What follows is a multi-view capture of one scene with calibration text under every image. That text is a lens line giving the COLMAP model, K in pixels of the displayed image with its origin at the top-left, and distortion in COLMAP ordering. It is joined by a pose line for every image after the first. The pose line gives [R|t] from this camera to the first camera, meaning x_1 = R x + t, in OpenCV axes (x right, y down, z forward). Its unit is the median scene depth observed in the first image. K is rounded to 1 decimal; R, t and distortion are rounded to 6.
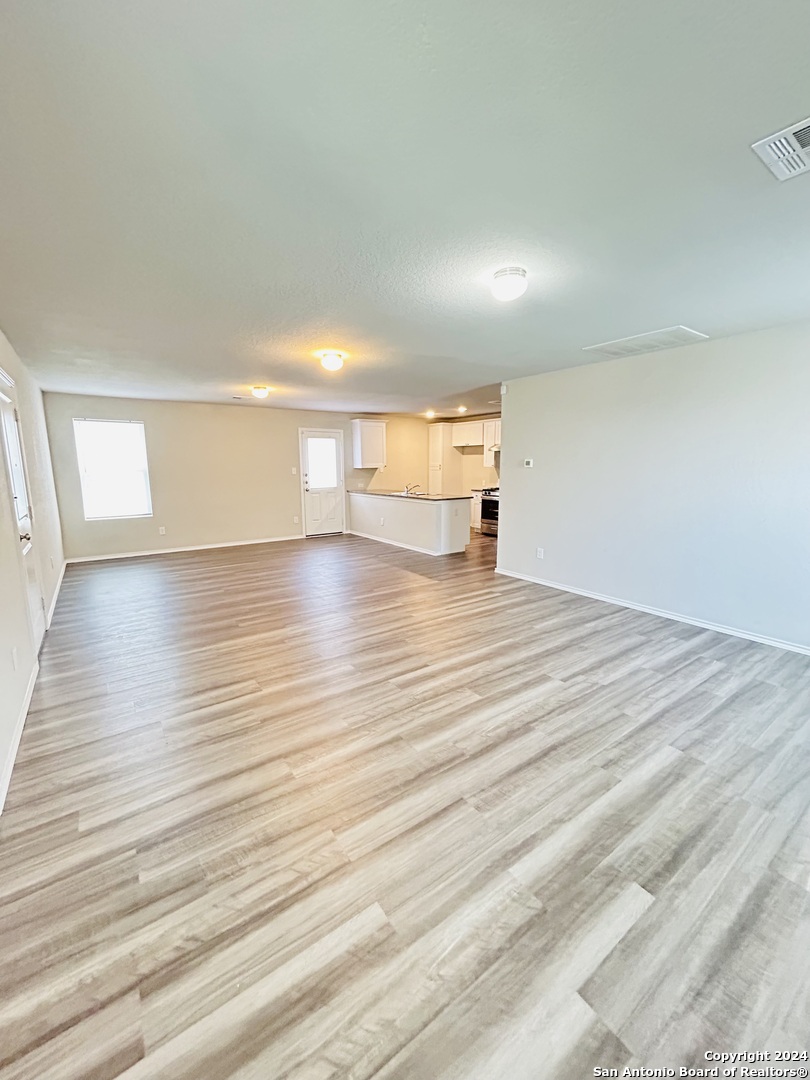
lens RADIAL K [[436.0, 0, 406.4], [0, 436.0, 538.3], [0, 0, 1]] dist [-0.001288, 0.000311]
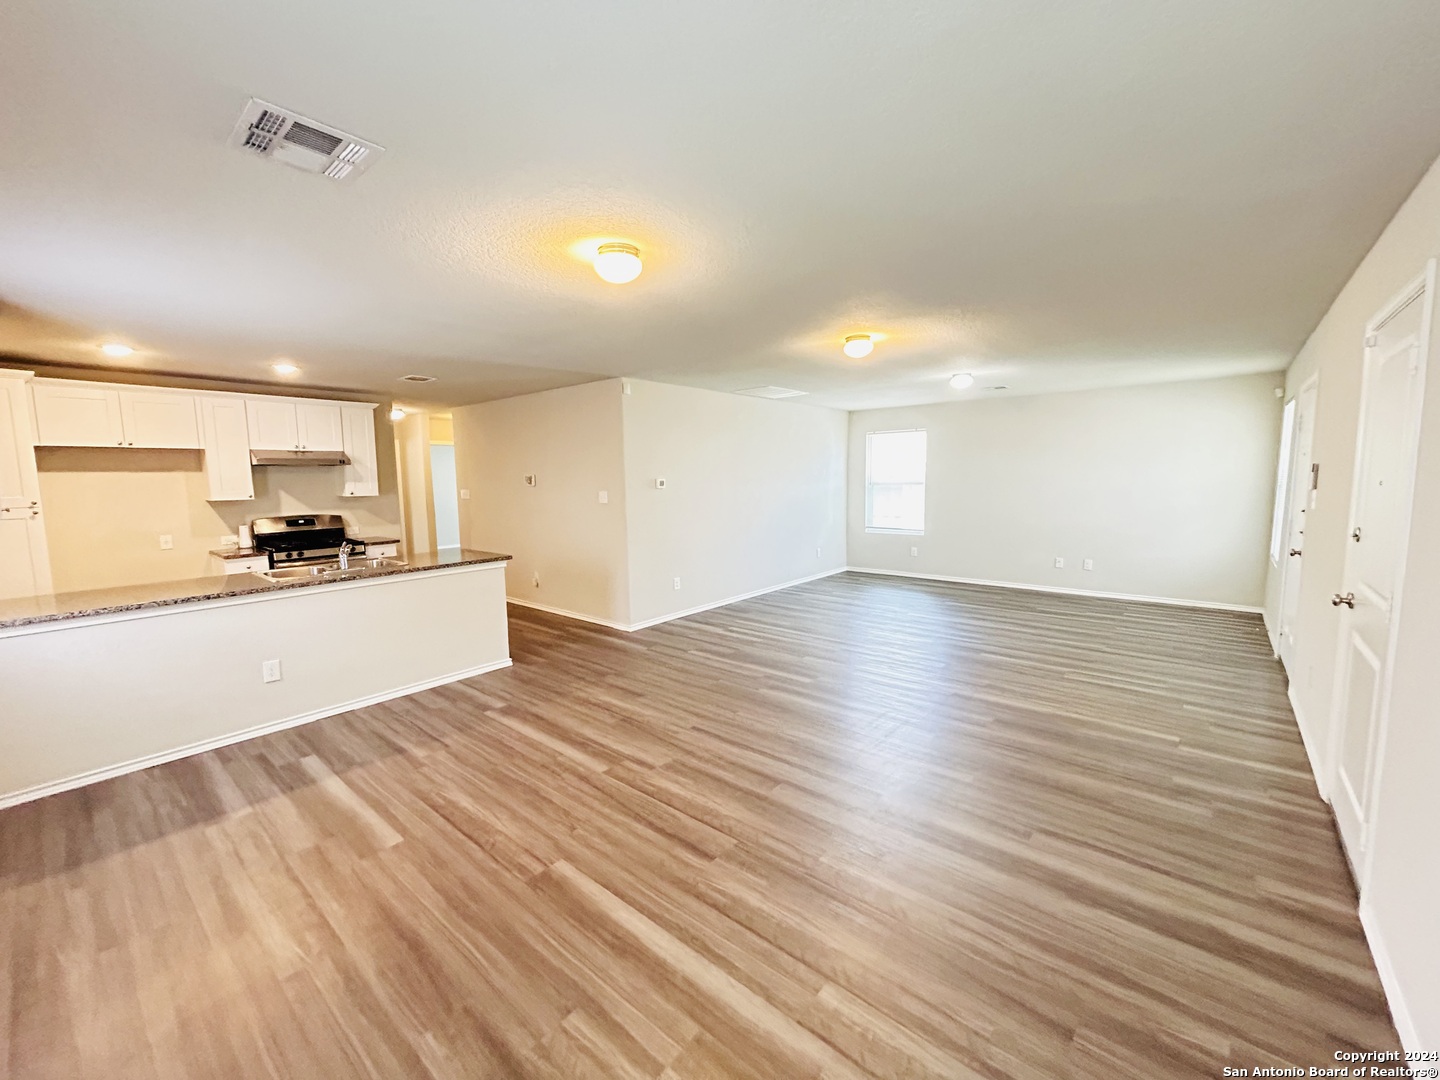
lens RADIAL K [[581.4, 0, 719.9], [0, 581.4, 538.2], [0, 0, 1]] dist [-0.001288, 0.000311]
pose [[-0.247112, -0.085557, 0.965202, -0.826787], [0.188667, 0.972783, 0.134532, -0.194424], [-0.950442, 0.215346, -0.224245, 1.148635]]
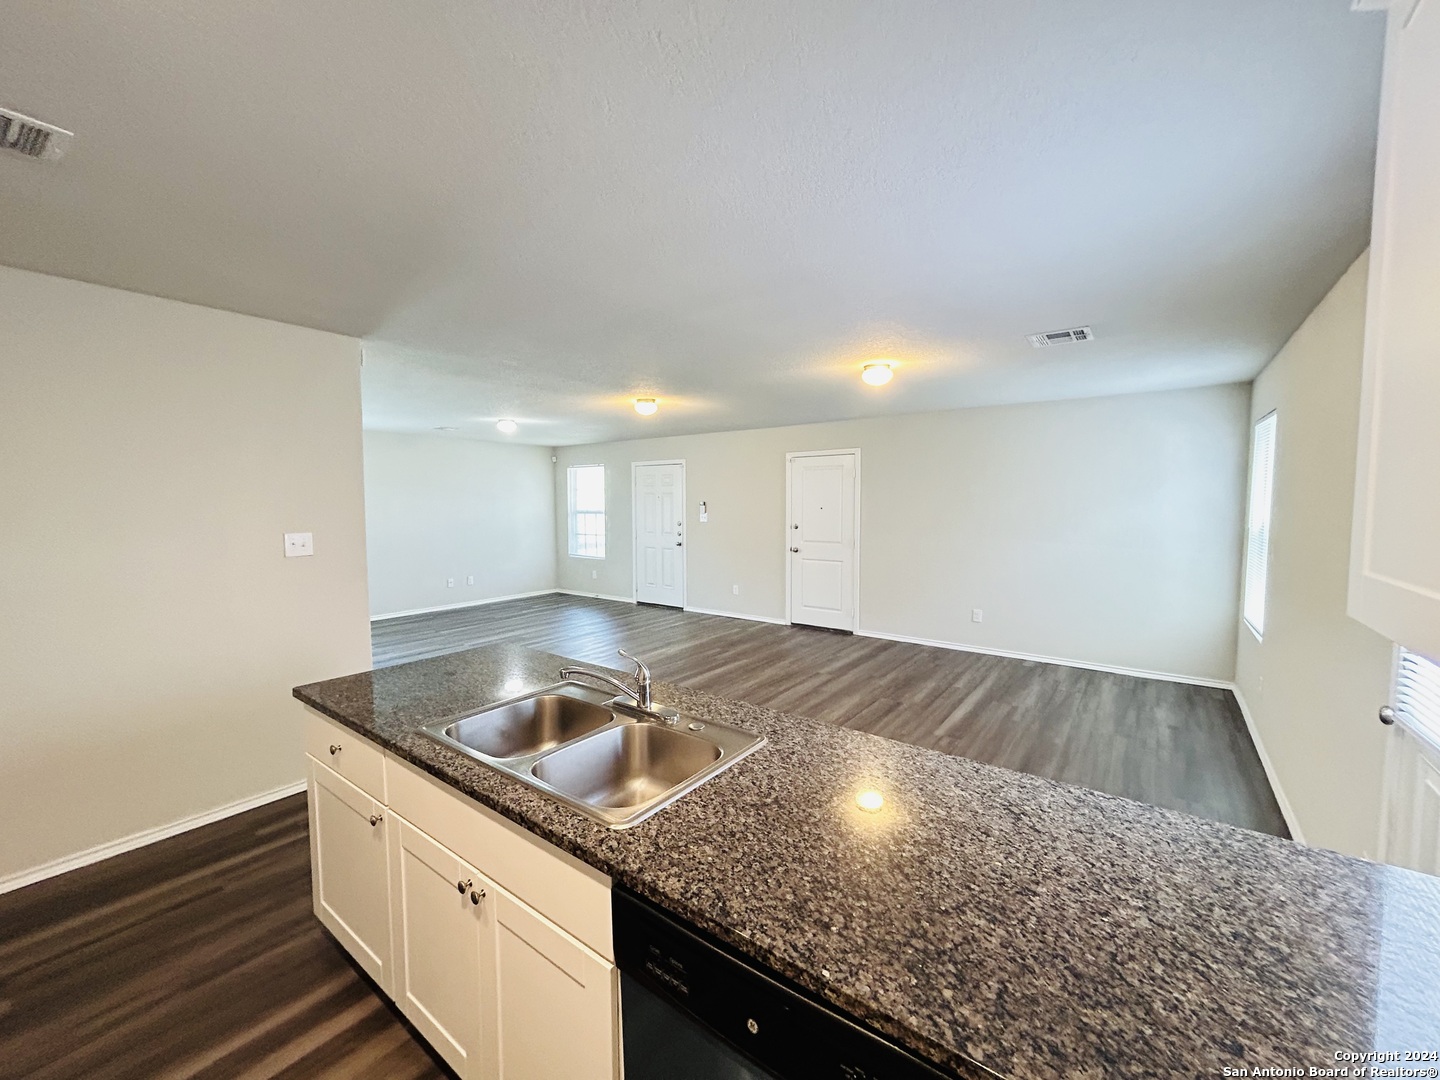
lens RADIAL K [[581.4, 0, 716.2], [0, 581.4, 545.5], [0, 0, 1]] dist [-0.001288, 0.000311]
pose [[-0.954222, 0.042018, -0.296134, 0.055836], [-0.034604, 0.967927, 0.248839, -0.316736], [0.297092, 0.247695, -0.922162, 1.735909]]
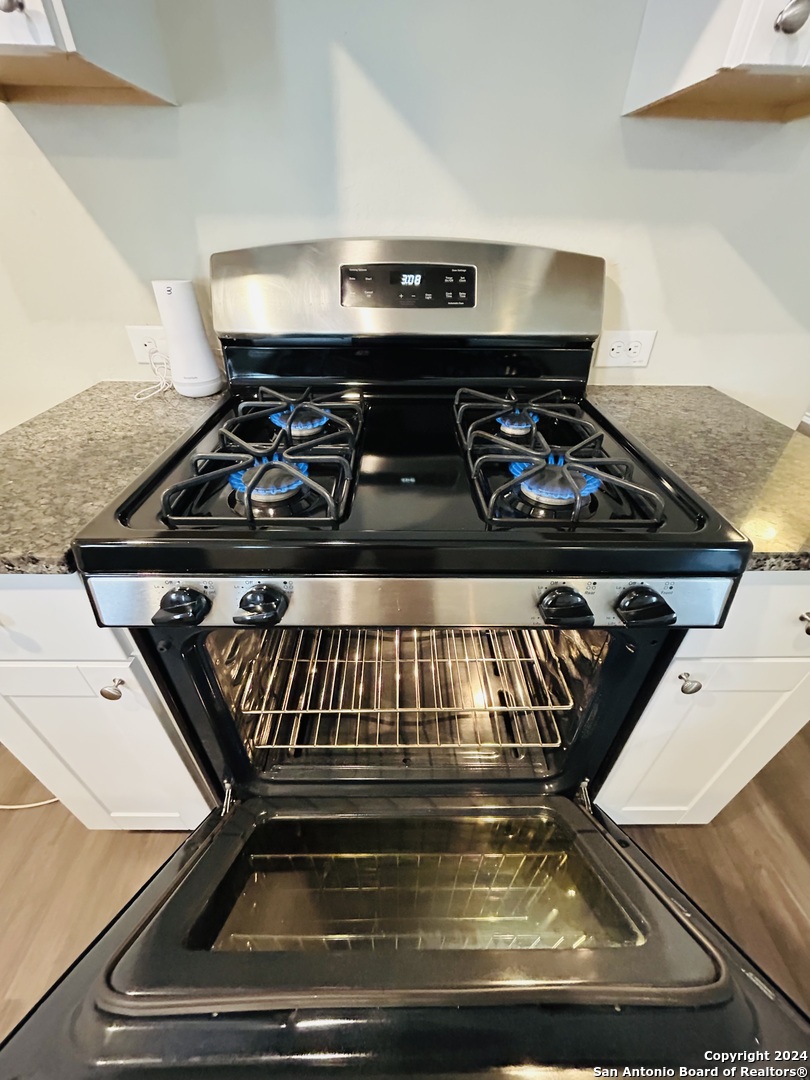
lens RADIAL K [[436.0, 0, 405.0], [0, 436.0, 538.9], [0, 0, 1]] dist [-0.001288, 0.000311]
pose [[0.570419, -0.455783, 0.683289, 0.263362], [0.121553, 0.869590, 0.478579, -0.220688], [-0.812310, -0.189935, 0.551432, 1.541485]]
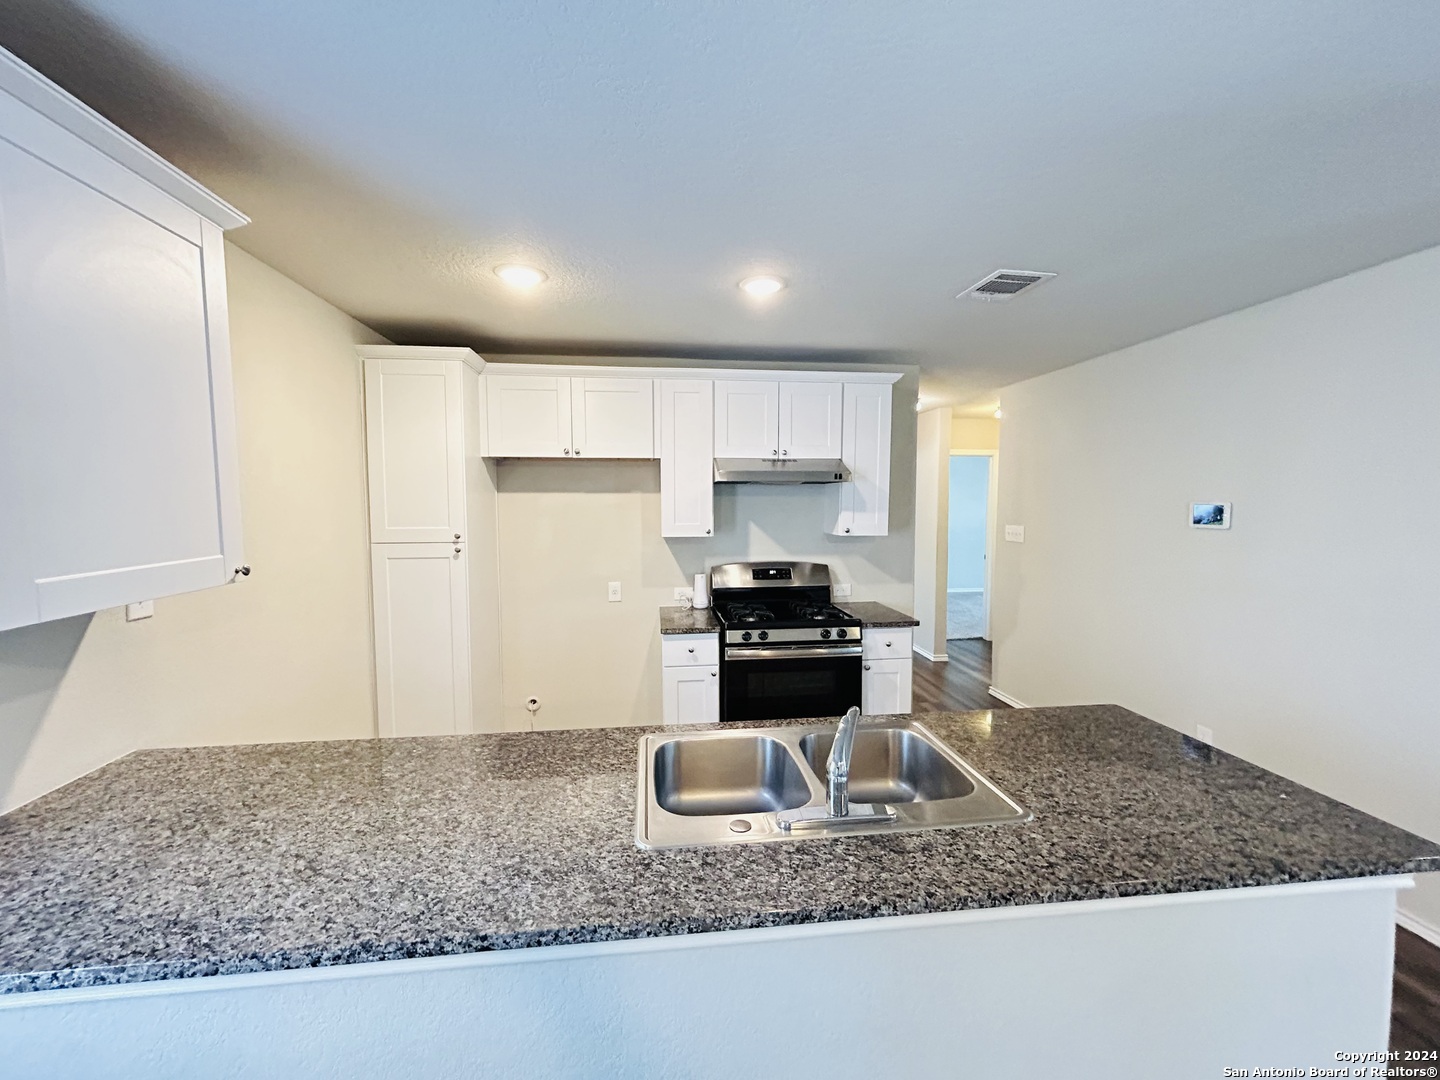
lens RADIAL K [[581.4, 0, 708.3], [0, 581.4, 538.5], [0, 0, 1]] dist [-0.001288, 0.000311]
pose [[0.497455, -0.041397, 0.866501, -0.213200], [0.148177, 0.988236, -0.037855, -0.250278], [-0.854741, 0.147226, 0.497738, 1.360371]]
